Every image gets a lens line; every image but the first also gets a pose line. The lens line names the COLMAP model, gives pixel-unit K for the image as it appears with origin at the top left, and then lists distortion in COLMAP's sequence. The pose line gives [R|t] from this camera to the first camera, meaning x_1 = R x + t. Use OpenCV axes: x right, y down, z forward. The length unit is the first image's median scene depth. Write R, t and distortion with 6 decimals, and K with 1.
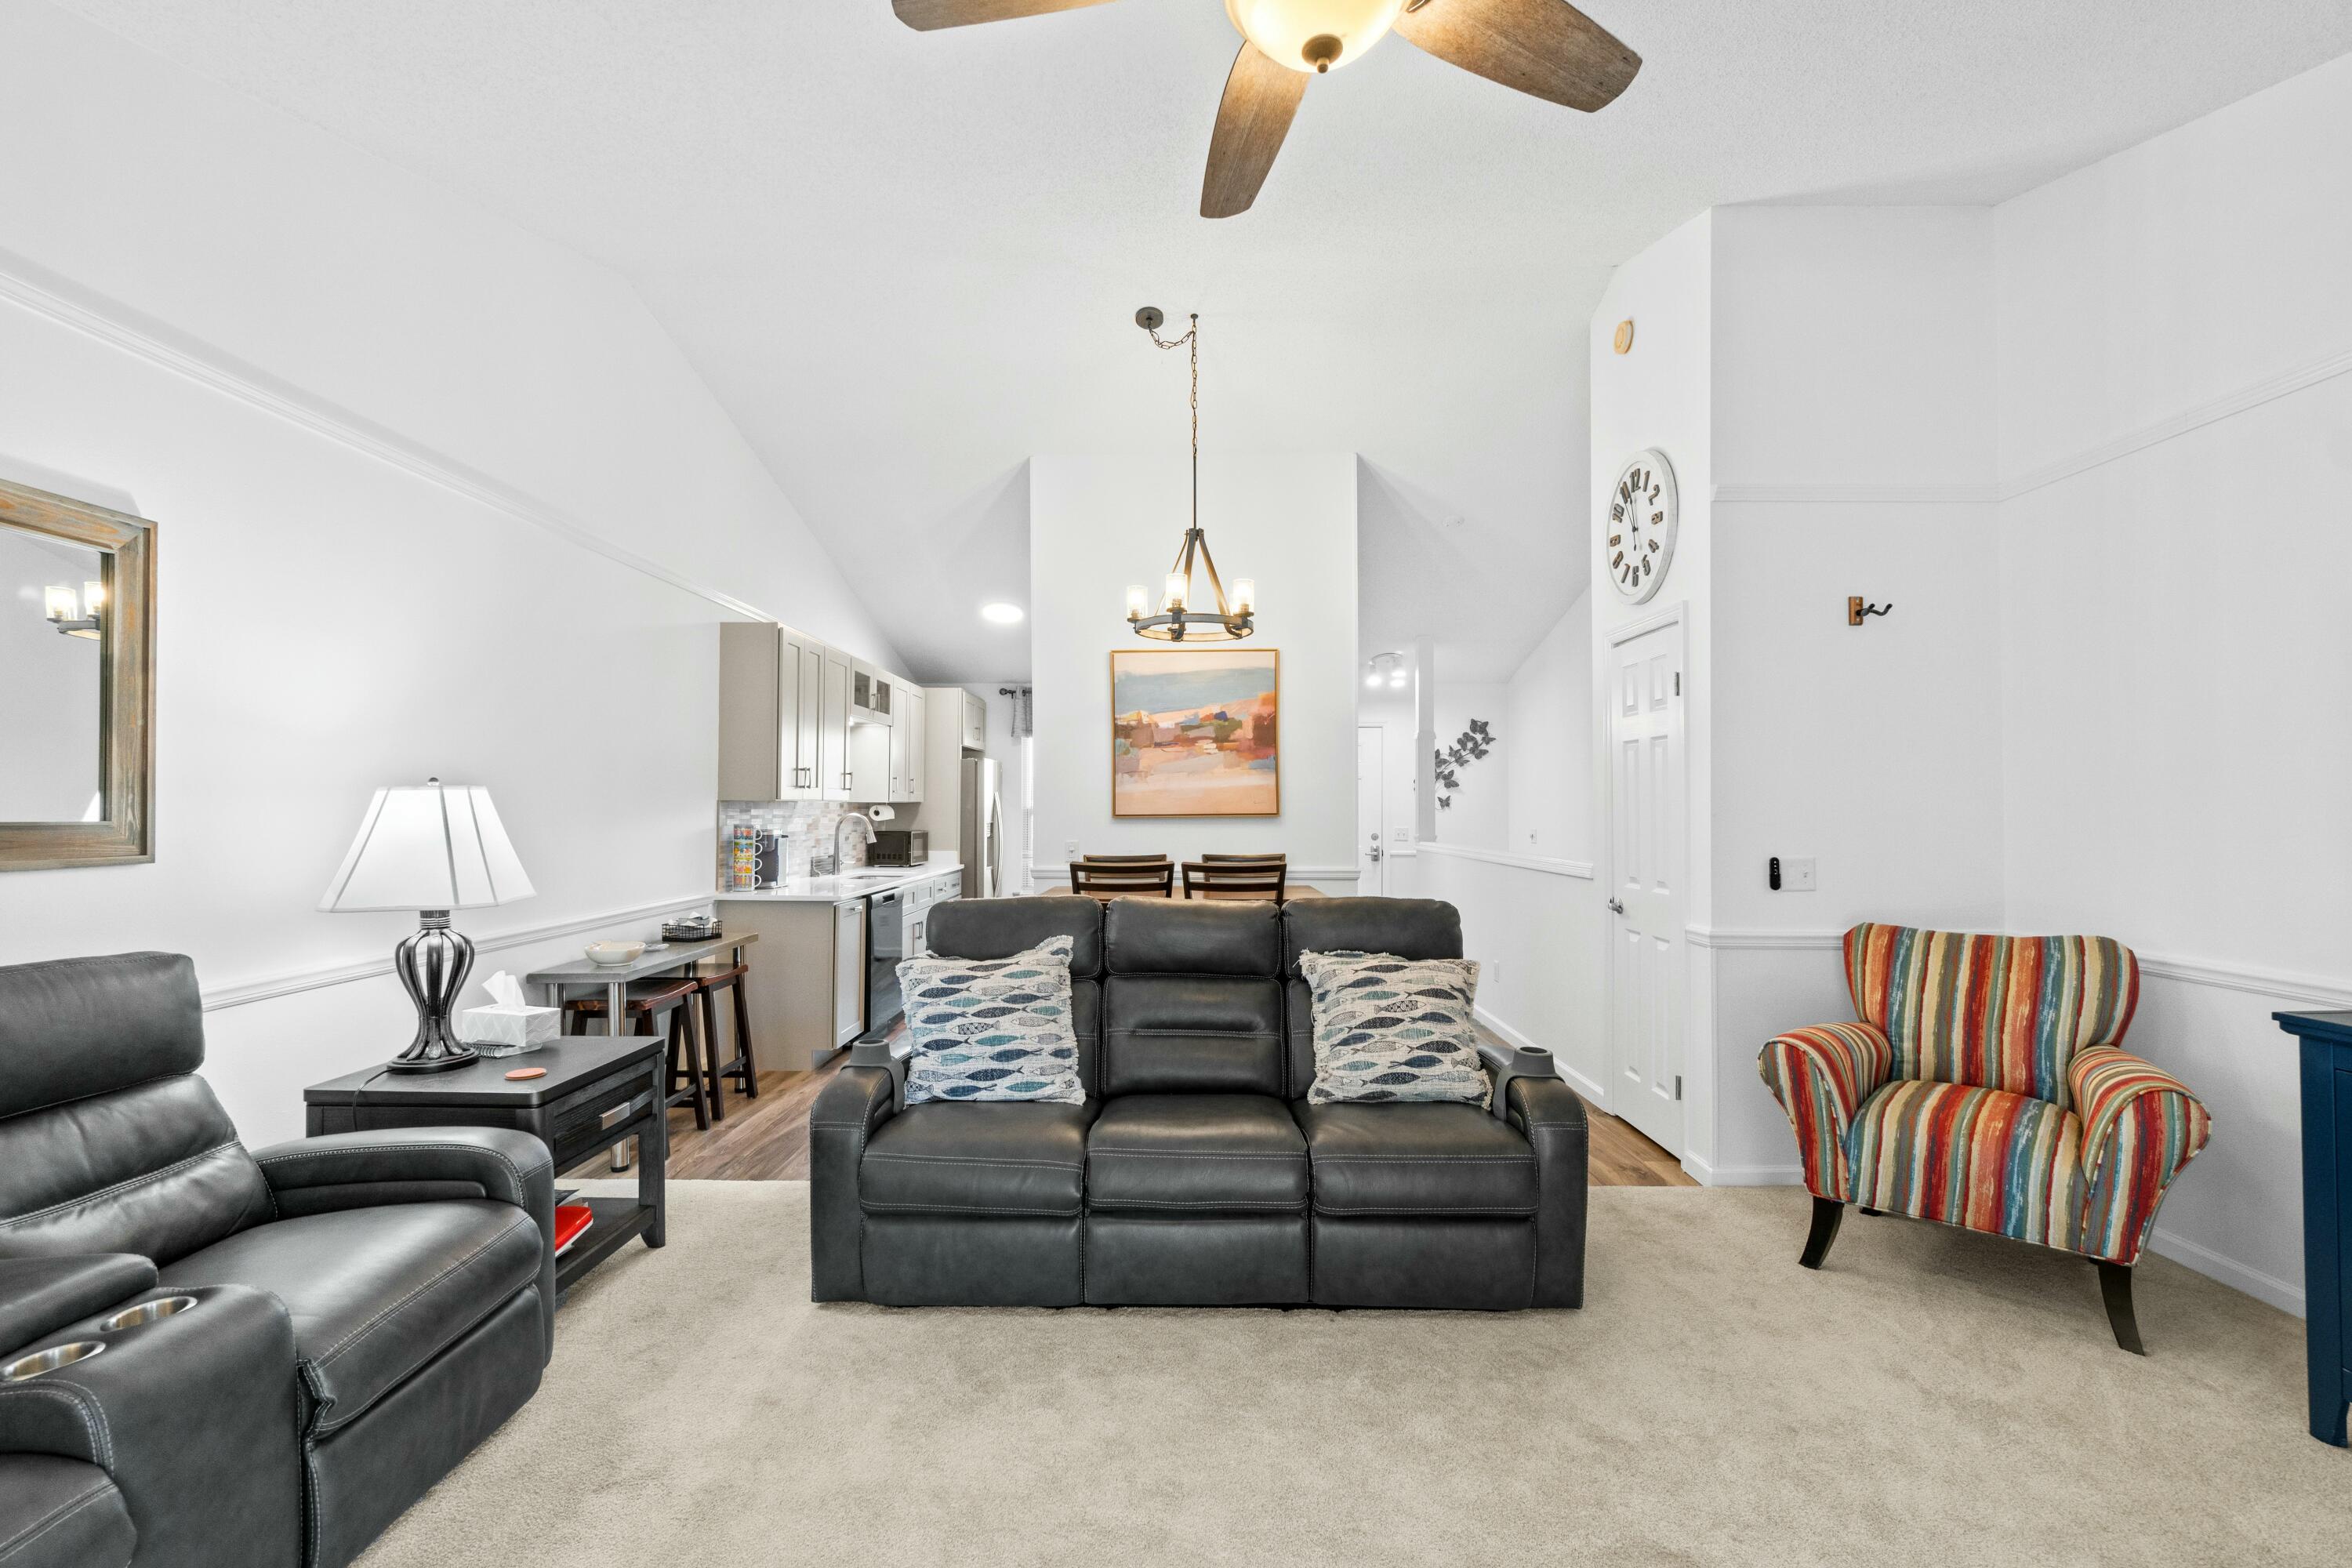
lens RADIAL K [[1028.2, 0, 1172.6], [0, 1028.2, 795.8], [0, 0, 1]] dist [-0.002463, 0.000190]
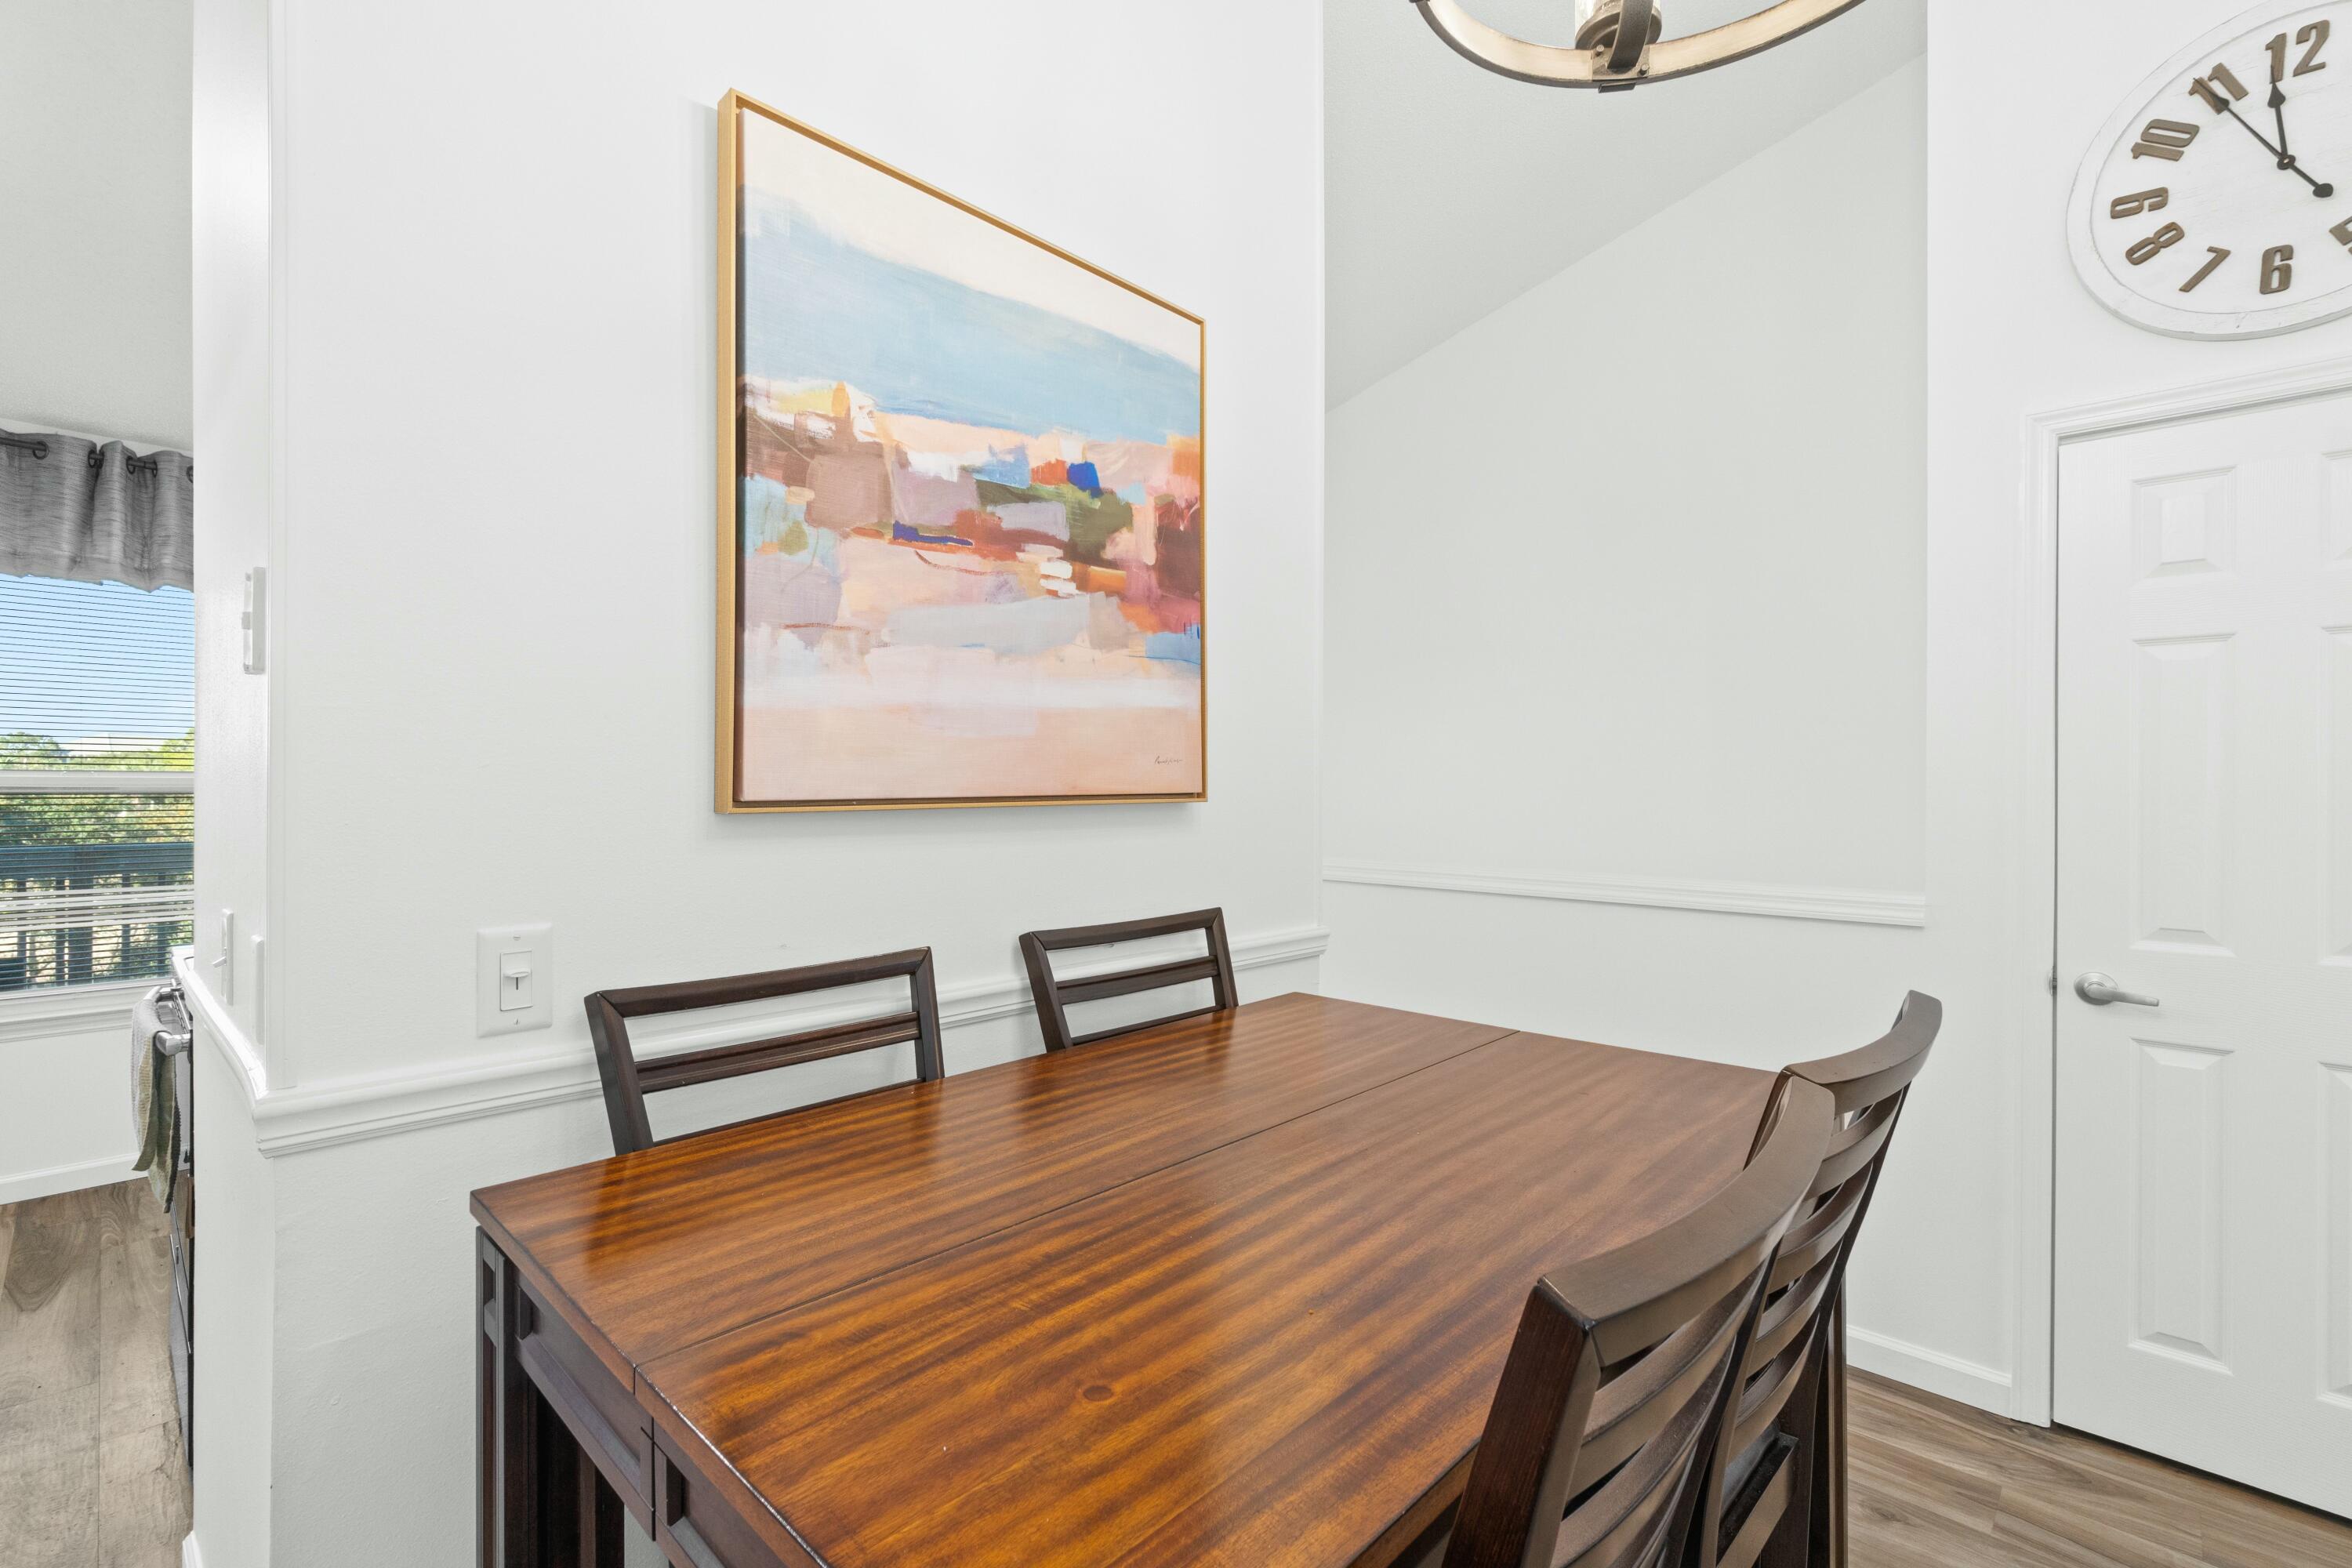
lens RADIAL K [[1030.0, 0, 1156.4], [0, 1030.0, 781.8], [0, 0, 1]] dist [-0.002435, -0.001005]
pose [[0.690203, 0.004416, 0.723603, -0.247672], [-0.012858, 0.999898, 0.006162, 0.017716], [-0.723502, -0.013557, 0.690189, 1.188849]]
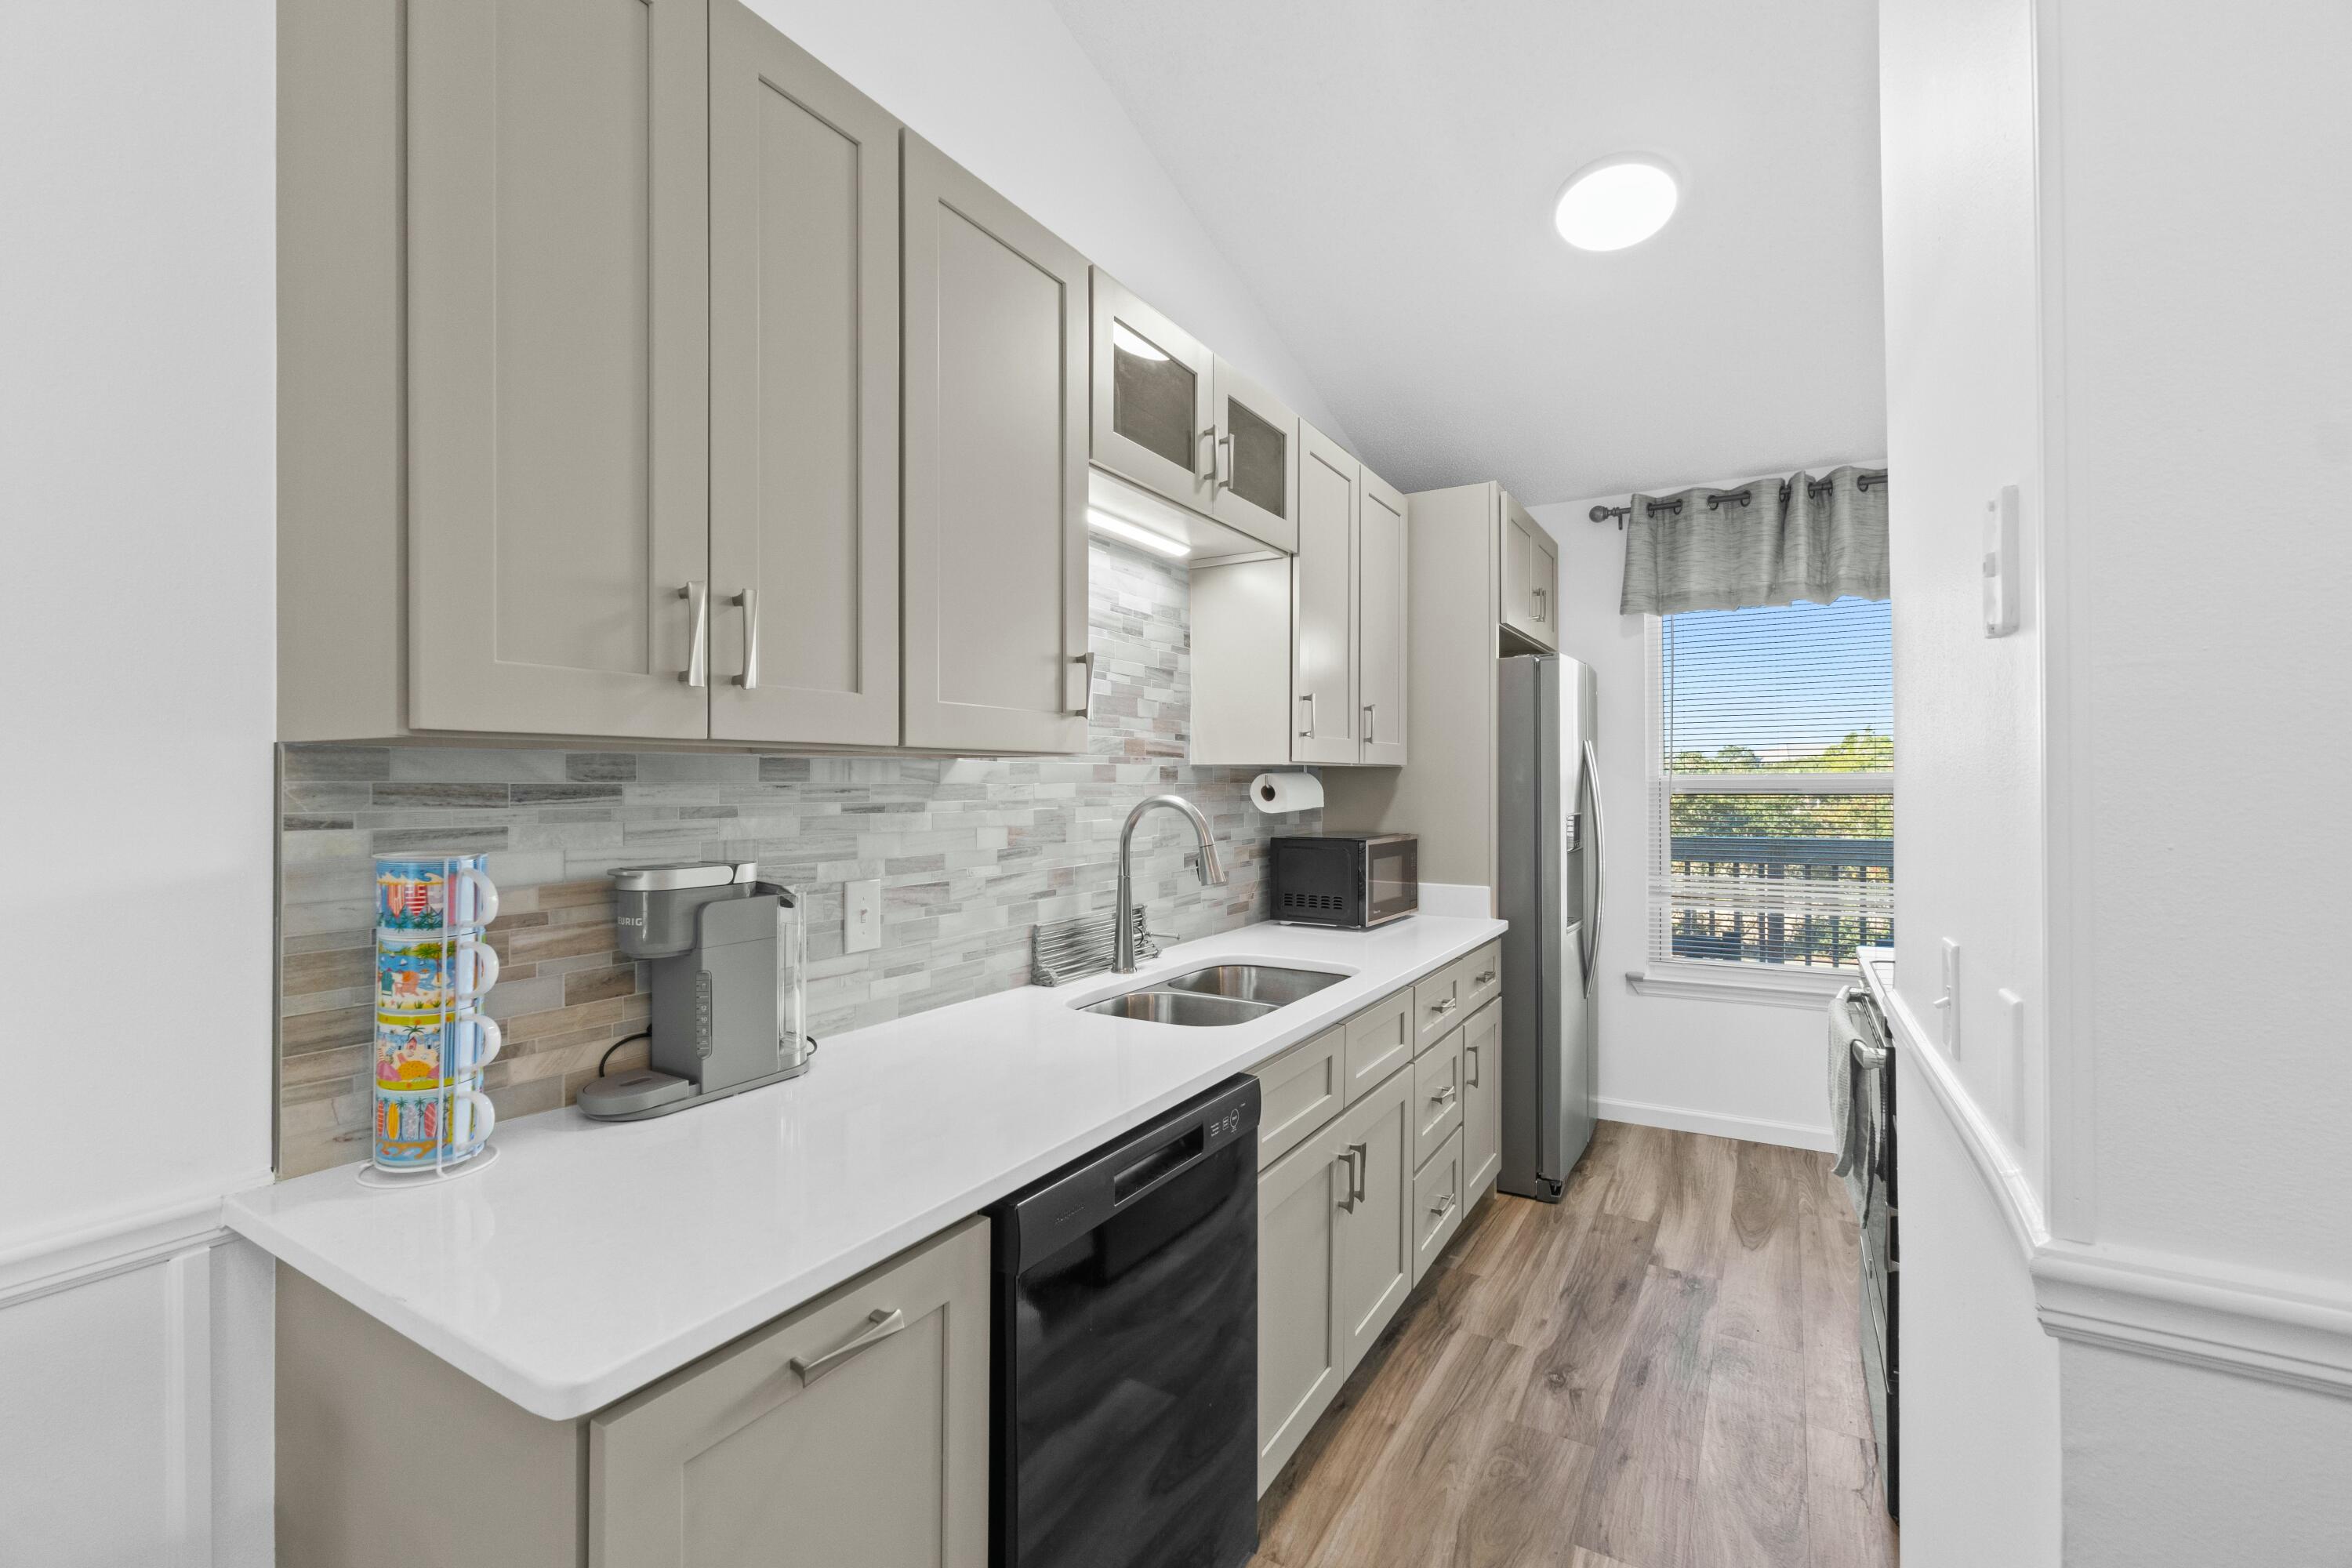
lens RADIAL K [[1030.0, 0, 1156.4], [0, 1030.0, 781.8], [0, 0, 1]] dist [-0.002435, -0.001005]
pose [[0.859486, -0.006704, -0.511116, -0.256242], [0.012066, 0.999901, 0.007174, 0.019009], [0.511017, -0.012333, 0.859482, 1.307343]]
